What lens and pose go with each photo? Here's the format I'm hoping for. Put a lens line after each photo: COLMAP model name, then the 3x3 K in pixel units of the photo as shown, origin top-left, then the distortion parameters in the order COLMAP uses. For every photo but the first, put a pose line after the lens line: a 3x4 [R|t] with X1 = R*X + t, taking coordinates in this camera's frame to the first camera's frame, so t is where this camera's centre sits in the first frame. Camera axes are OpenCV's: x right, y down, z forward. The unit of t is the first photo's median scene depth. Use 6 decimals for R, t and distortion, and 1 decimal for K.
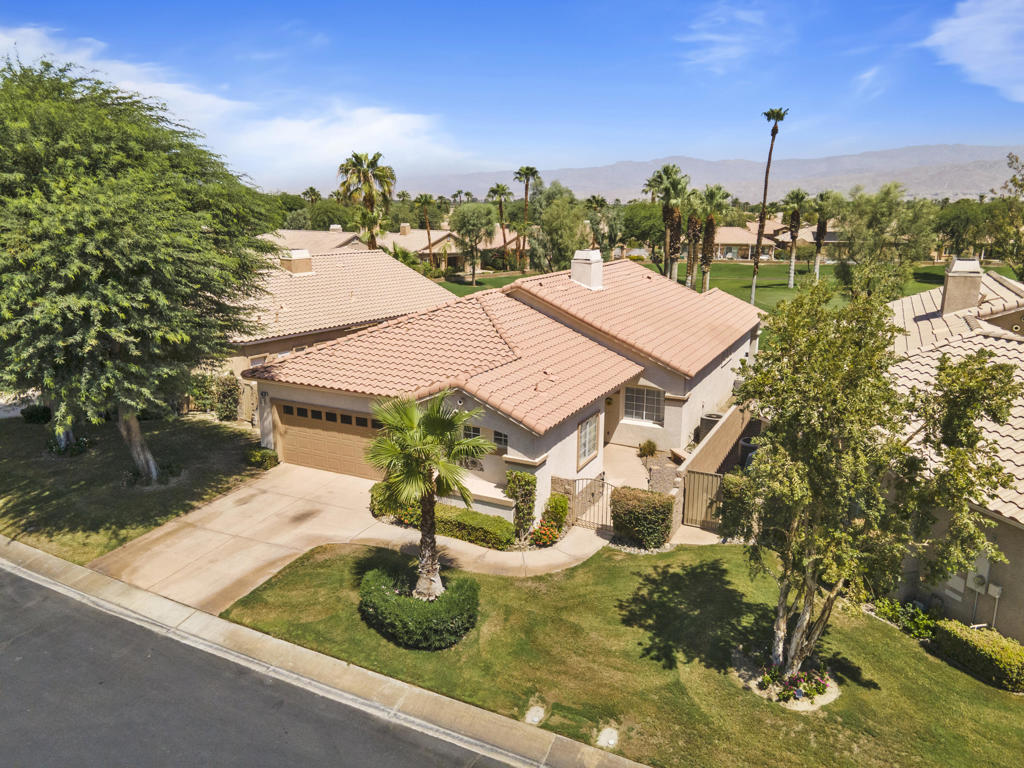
lens RADIAL K [[745.4, 0, 507.6], [0, 745.4, 383.3], [0, 0, 1]] dist [0.013425, 0.055564]
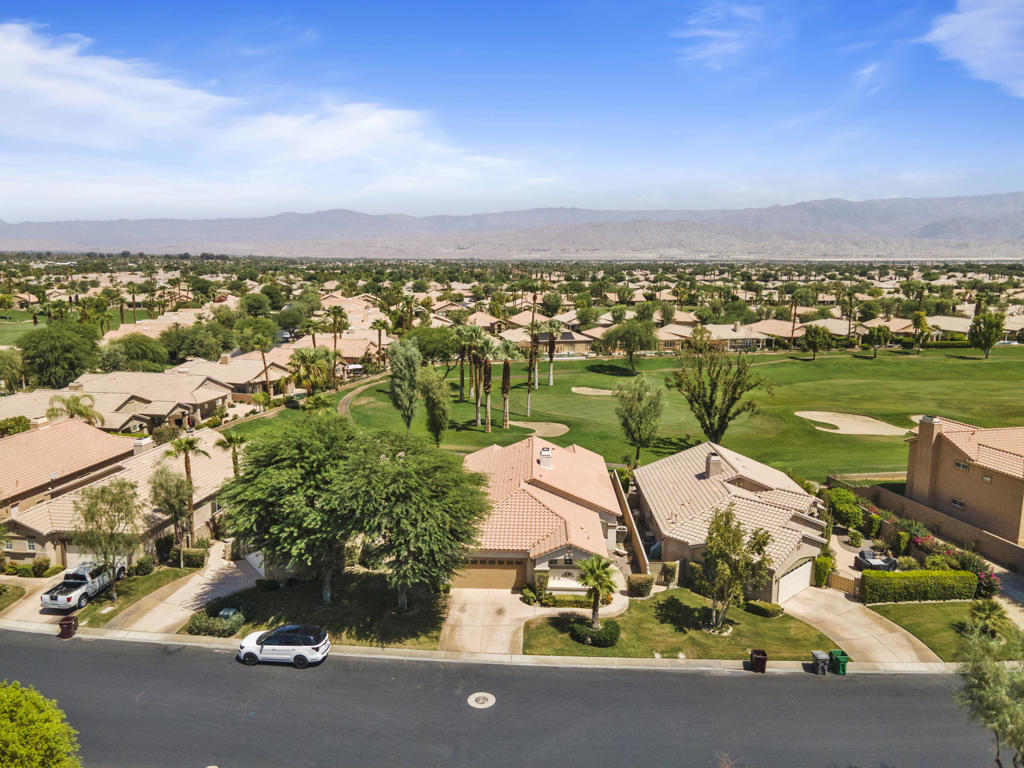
lens RADIAL K [[745.4, 0, 507.6], [0, 745.4, 383.3], [0, 0, 1]] dist [0.013425, 0.055564]
pose [[0.908530, -0.071097, 0.411727, -1.242311], [0.097653, 0.994256, -0.043797, -0.440959], [-0.406248, 0.079997, 0.910254, -1.207060]]
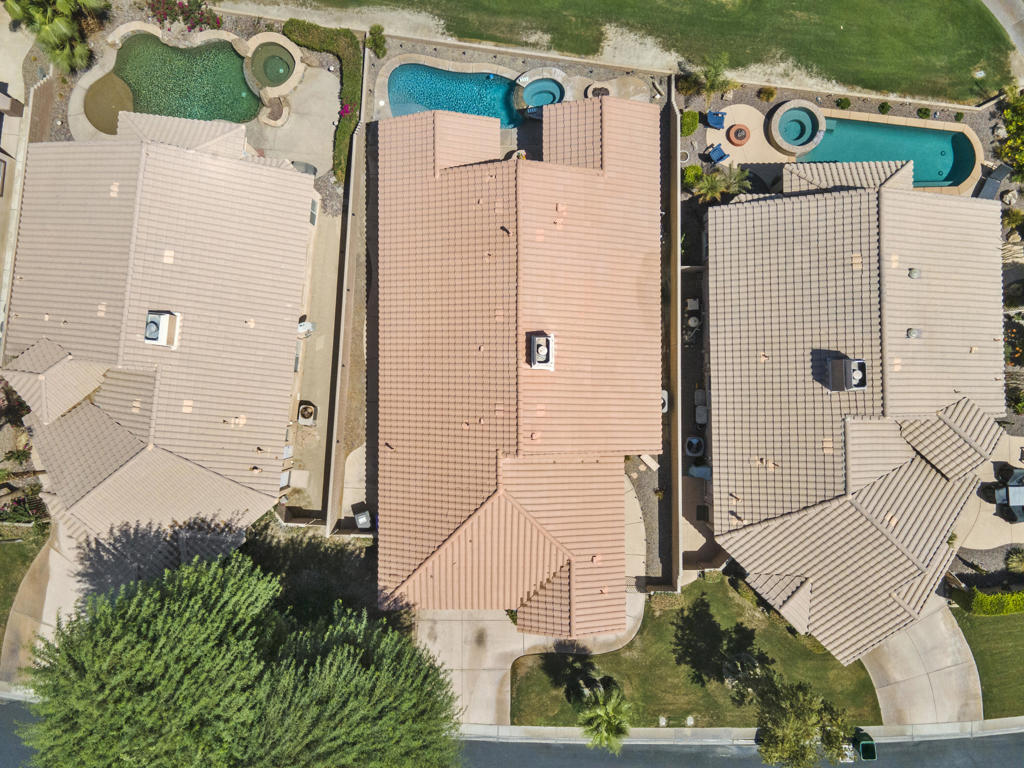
lens RADIAL K [[745.4, 0, 507.6], [0, 745.4, 383.3], [0, 0, 1]] dist [0.013425, 0.055564]
pose [[0.889171, -0.457554, -0.004415, 0.077885], [0.119104, 0.222120, 0.967717, -1.853384], [-0.441802, -0.860992, 0.251999, 1.158679]]
